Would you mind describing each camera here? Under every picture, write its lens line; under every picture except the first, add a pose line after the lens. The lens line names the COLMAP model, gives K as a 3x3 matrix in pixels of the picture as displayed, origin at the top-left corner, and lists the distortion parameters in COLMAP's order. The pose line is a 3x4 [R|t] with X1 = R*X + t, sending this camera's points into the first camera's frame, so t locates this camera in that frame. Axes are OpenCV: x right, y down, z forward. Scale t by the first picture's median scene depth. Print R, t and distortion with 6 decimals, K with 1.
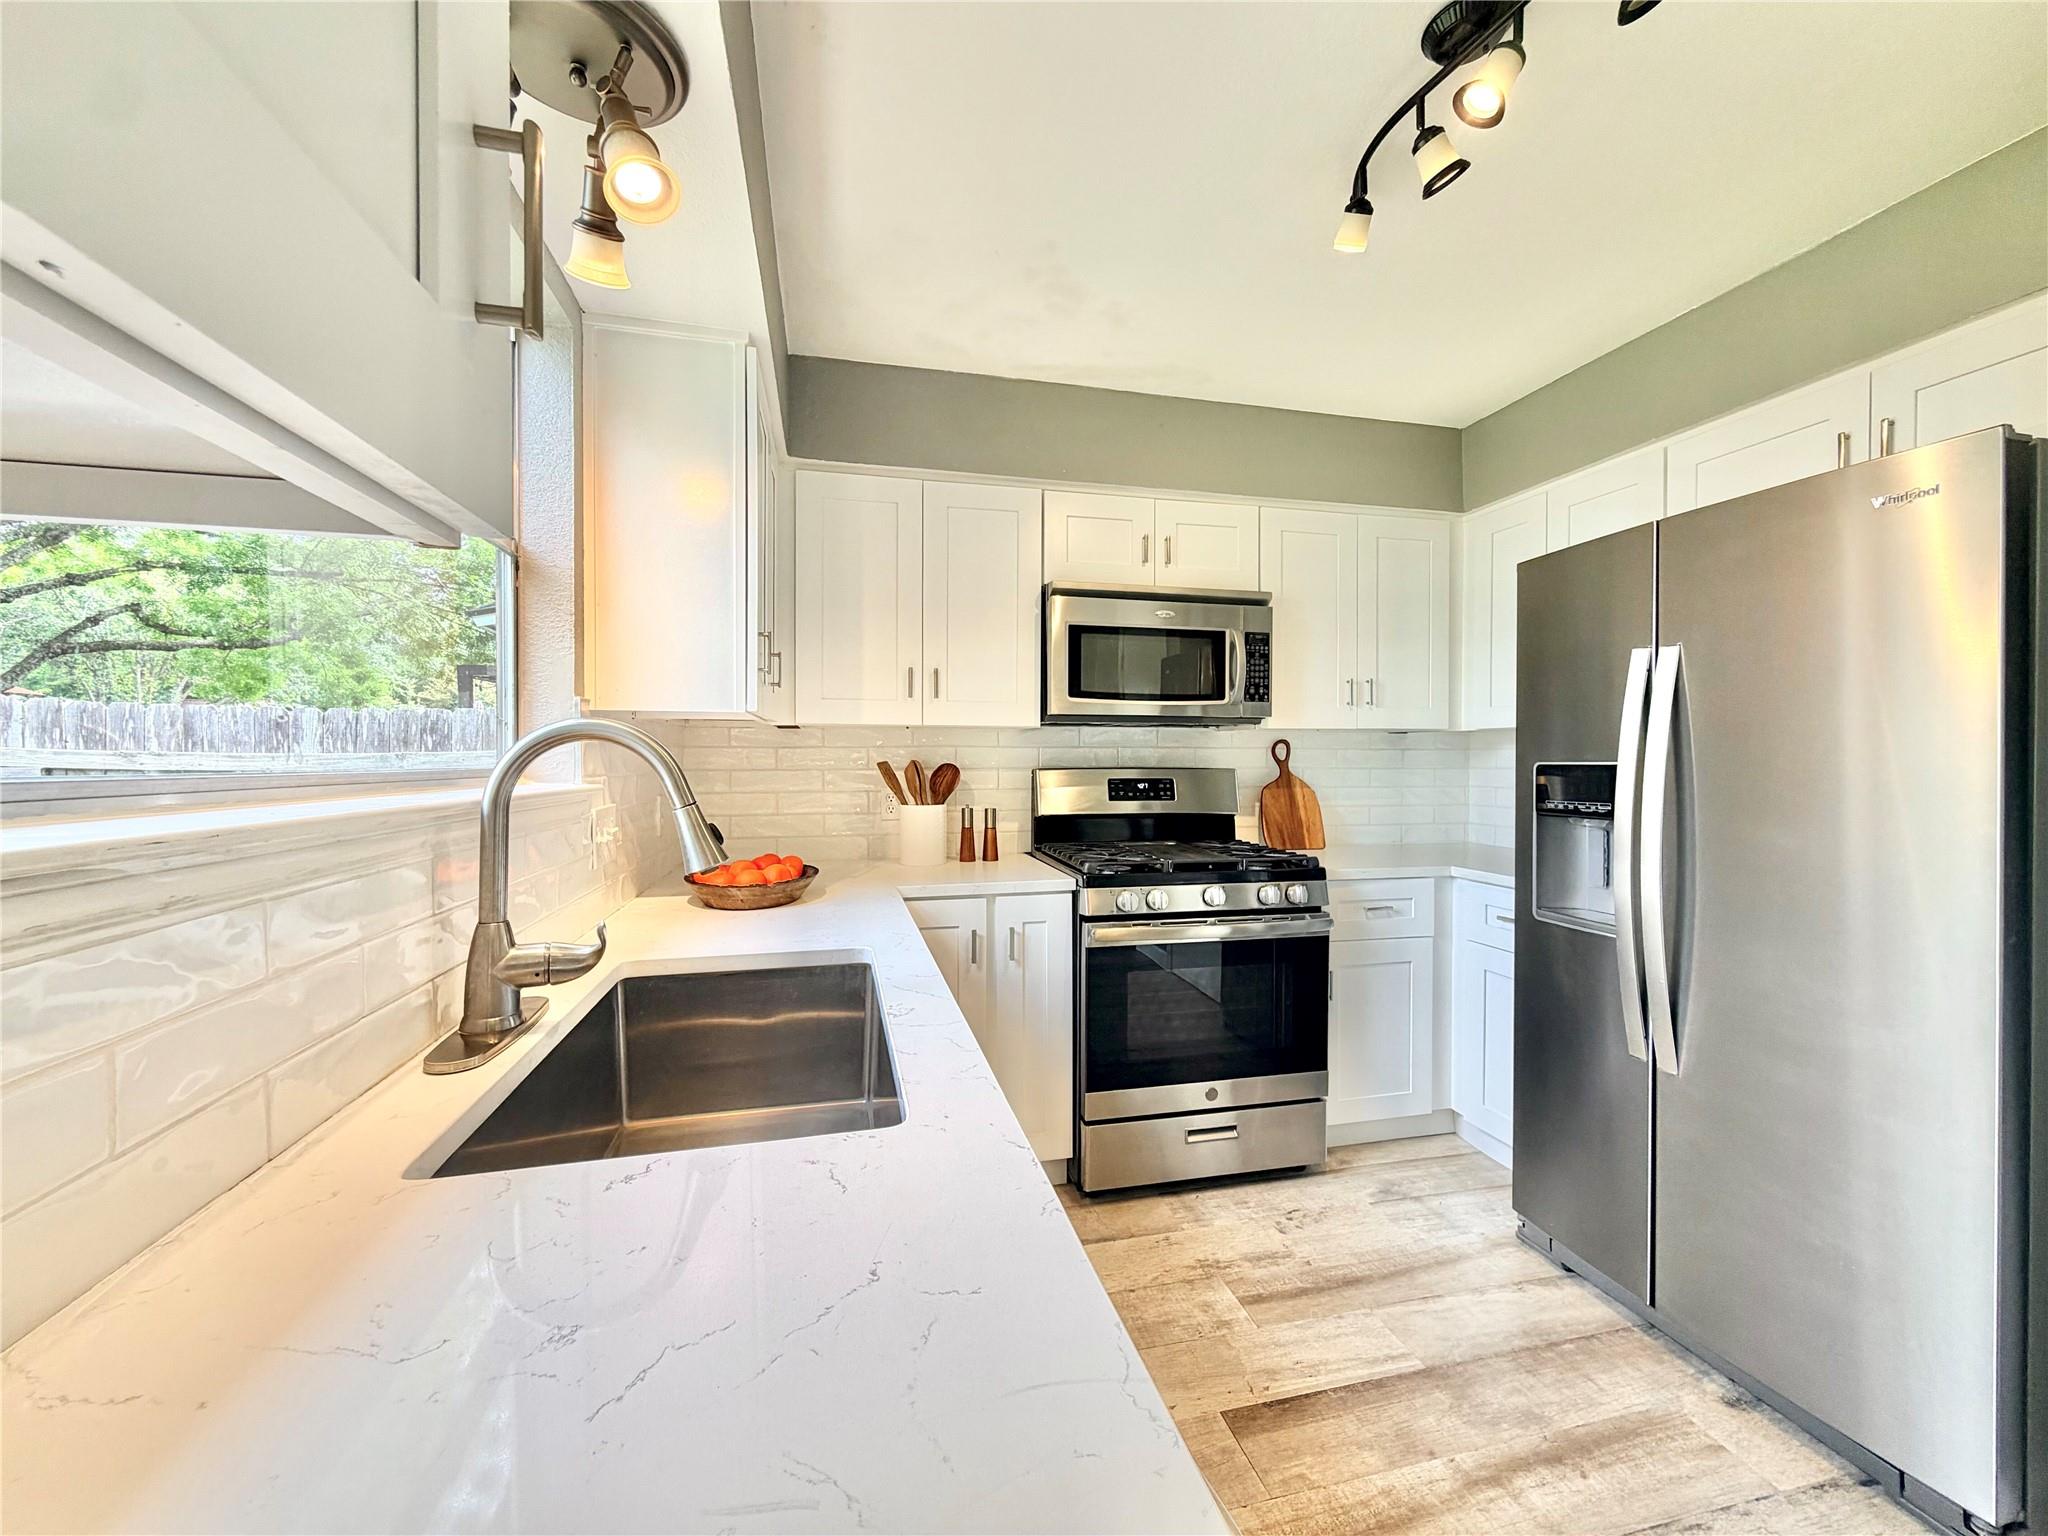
lens RADIAL K [[819.0, 0, 1020.3], [0, 819.0, 763.2], [0, 0, 1]] dist [-0.001087, 0.000285]
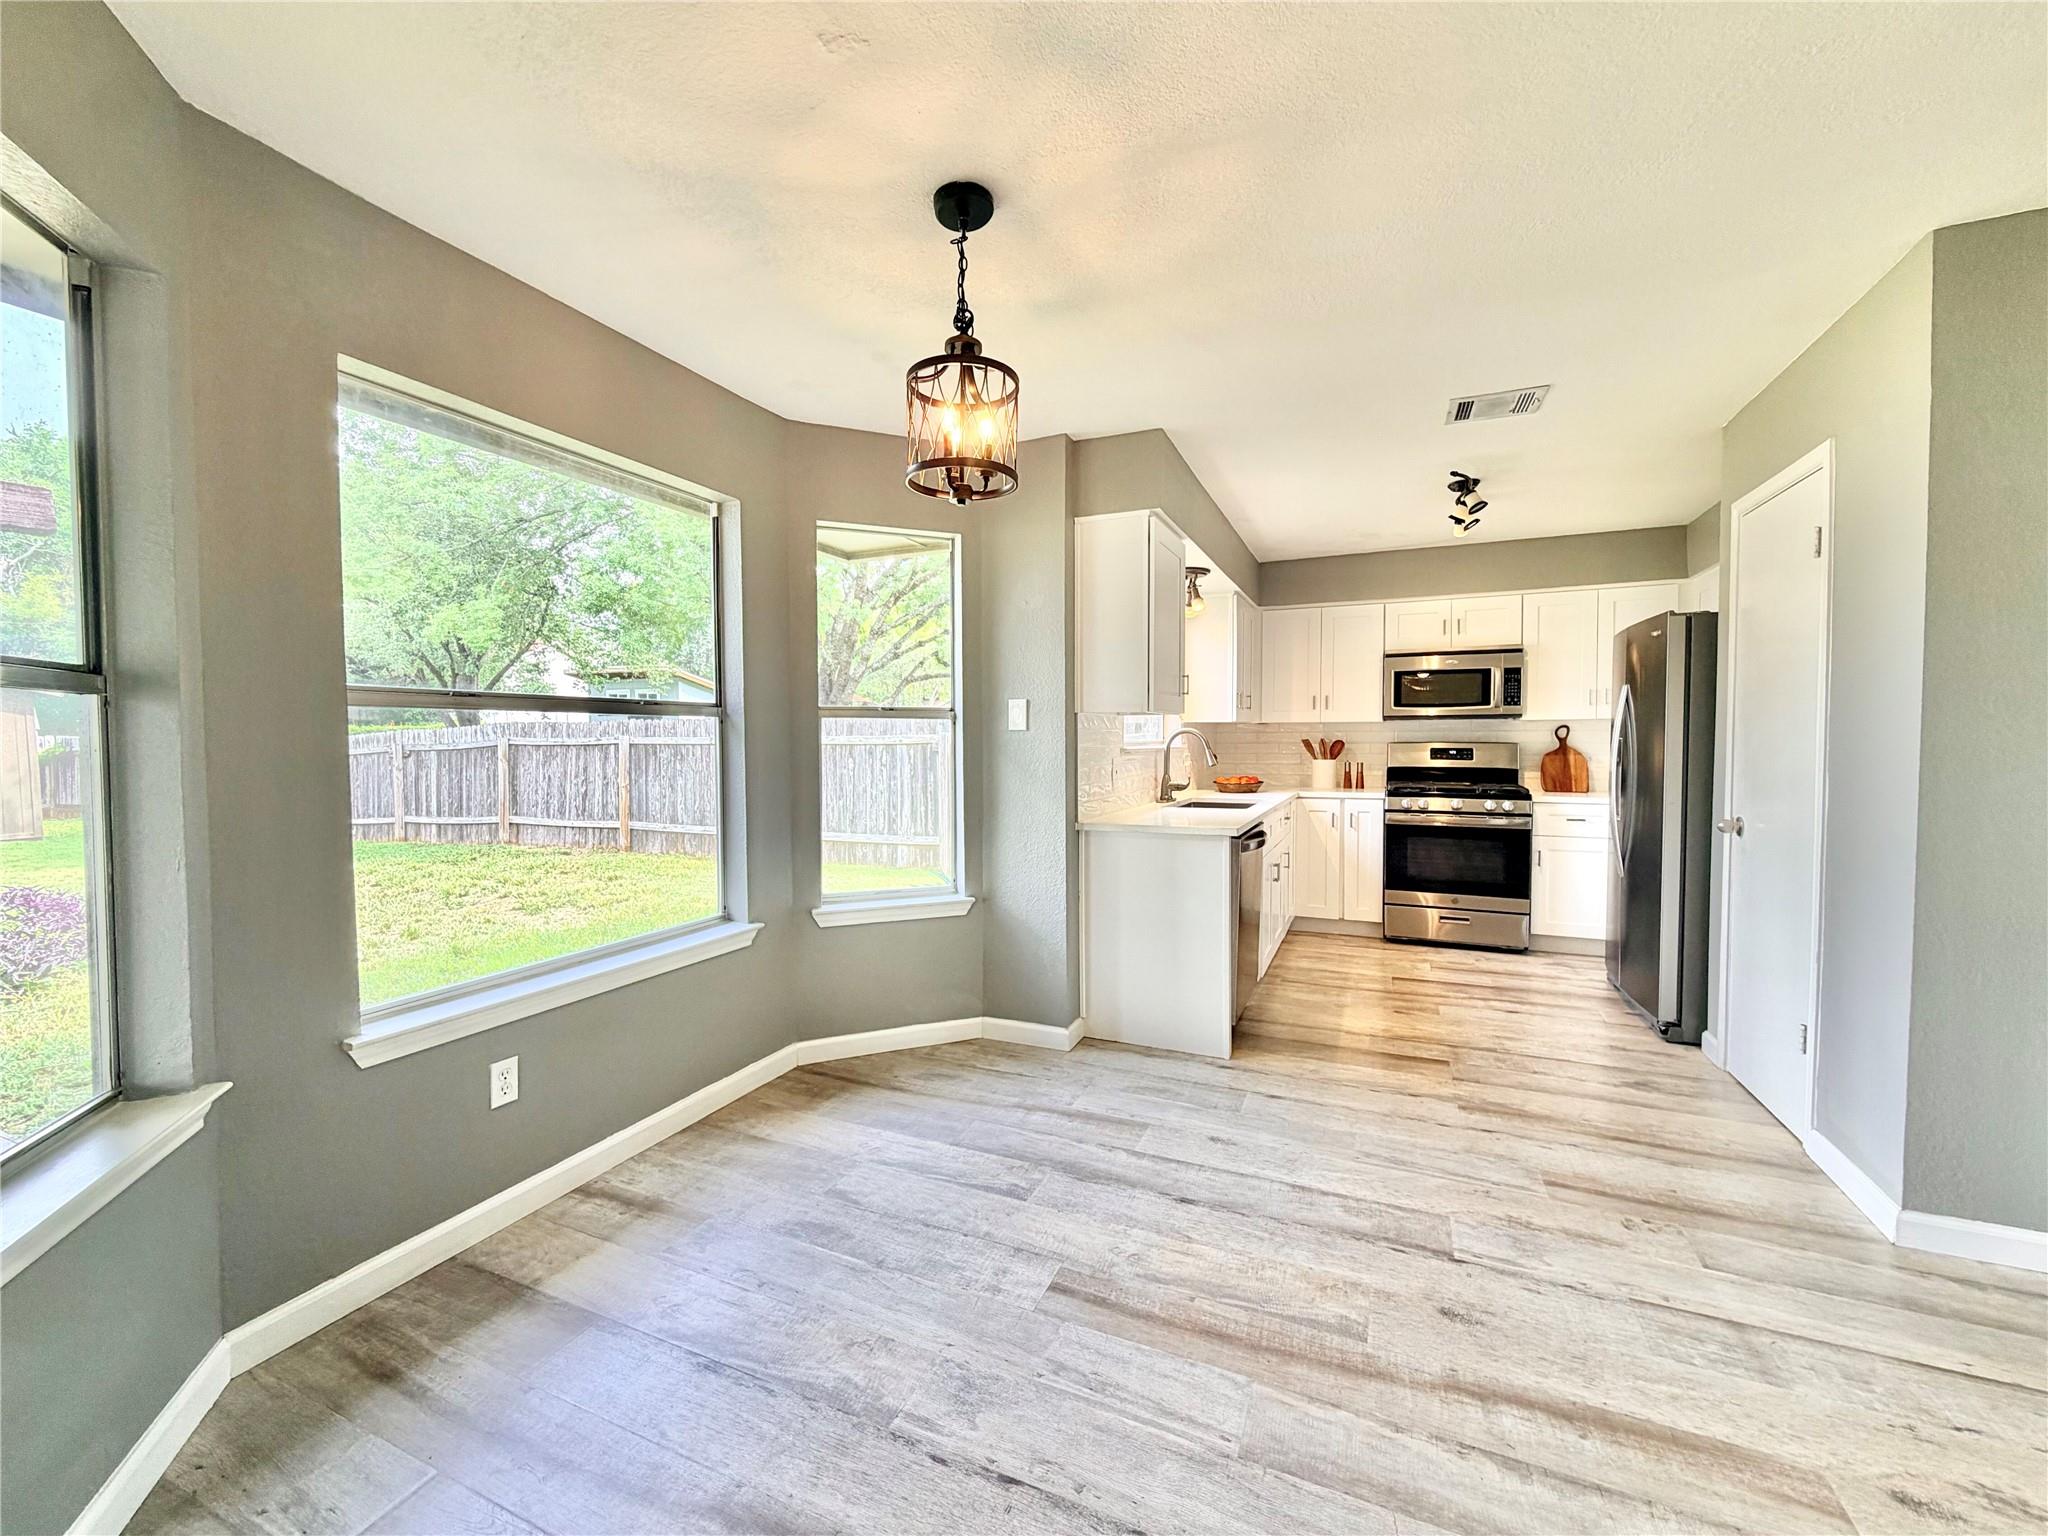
lens RADIAL K [[819.0, 0, 1017.9], [0, 819.0, 766.2], [0, 0, 1]] dist [-0.001087, 0.000285]
pose [[0.788772, 0.016004, -0.614477, 0.549416], [0.001197, 0.999619, 0.027571, 0.008278], [0.614684, -0.022483, 0.788453, -1.133133]]
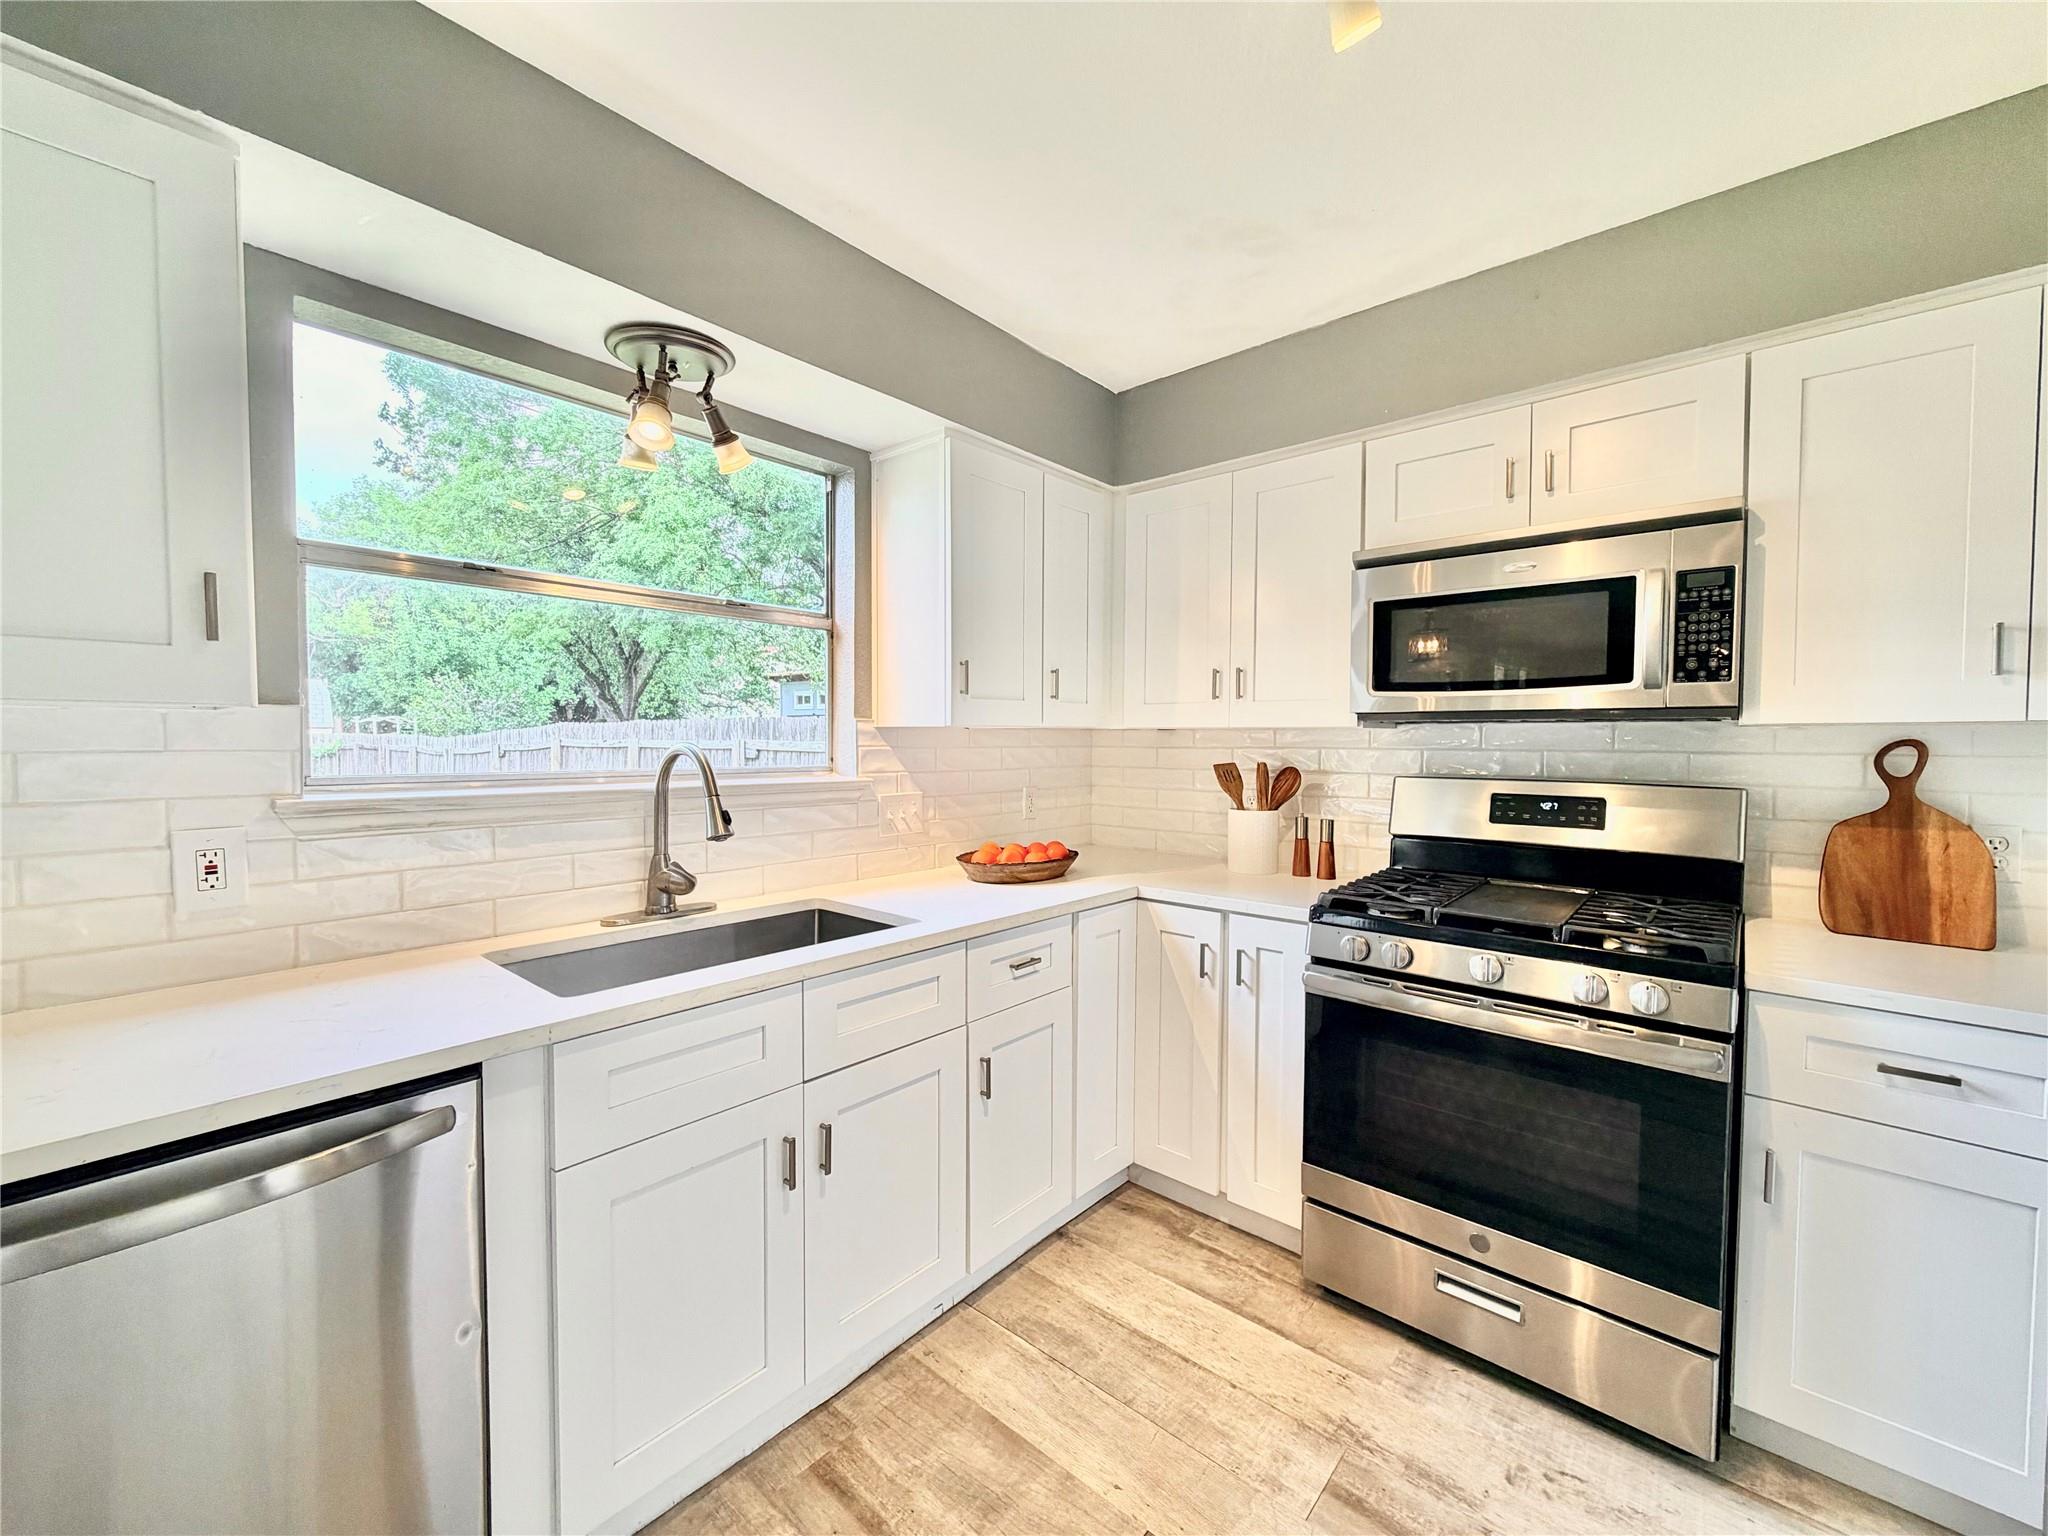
lens RADIAL K [[819.0, 0, 1029.1], [0, 819.0, 763.8], [0, 0, 1]] dist [-0.001087, 0.000285]
pose [[0.579762, 0.025539, -0.814386, 0.503097], [-0.009804, 0.999655, 0.024369, -0.023695], [0.814727, -0.006144, 0.579812, 0.234526]]
